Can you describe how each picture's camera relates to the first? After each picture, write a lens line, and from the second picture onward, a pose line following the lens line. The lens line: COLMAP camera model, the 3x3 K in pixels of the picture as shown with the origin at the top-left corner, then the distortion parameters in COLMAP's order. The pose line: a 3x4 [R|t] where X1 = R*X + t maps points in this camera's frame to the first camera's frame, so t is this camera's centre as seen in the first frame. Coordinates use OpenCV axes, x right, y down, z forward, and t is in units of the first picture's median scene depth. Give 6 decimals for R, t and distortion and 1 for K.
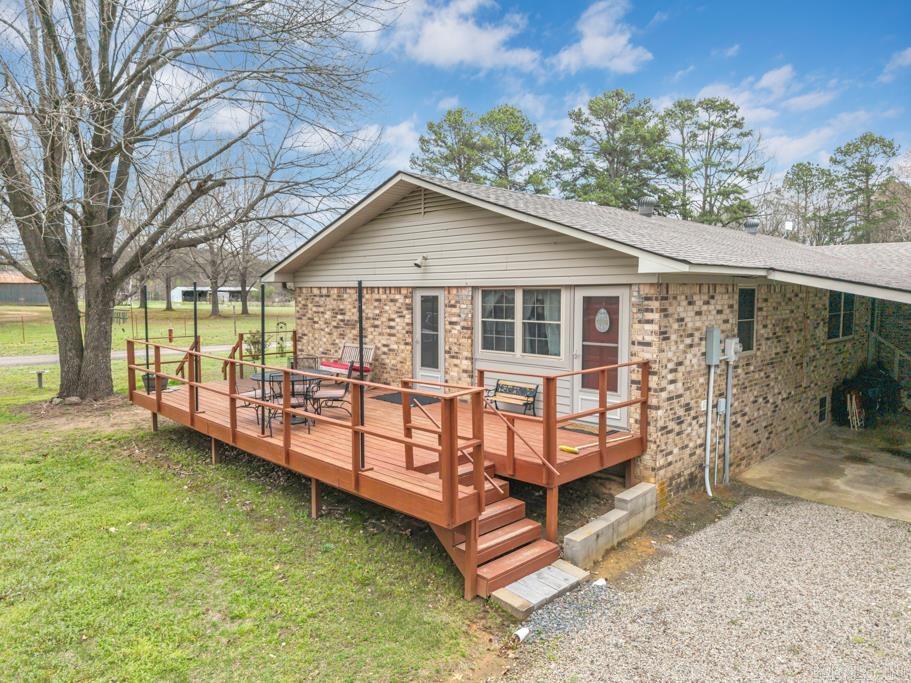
lens RADIAL K [[612.9, 0, 453.2], [0, 612.9, 341.7], [0, 0, 1]] dist [0.000020, -0.010690]
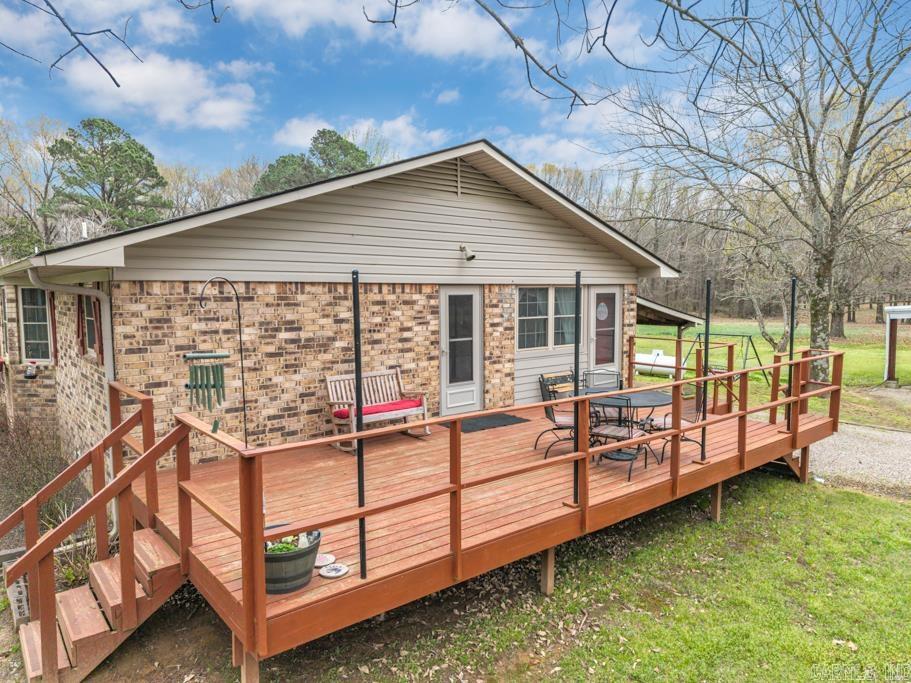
lens RADIAL K [[612.9, 0, 457.9], [0, 612.9, 342.7], [0, 0, 1]] dist [0.000020, -0.010690]
pose [[0.081877, -0.082715, 0.993204, -0.830247], [0.085966, 0.993422, 0.075646, -0.071023], [-0.992928, 0.079188, 0.088449, 0.897920]]
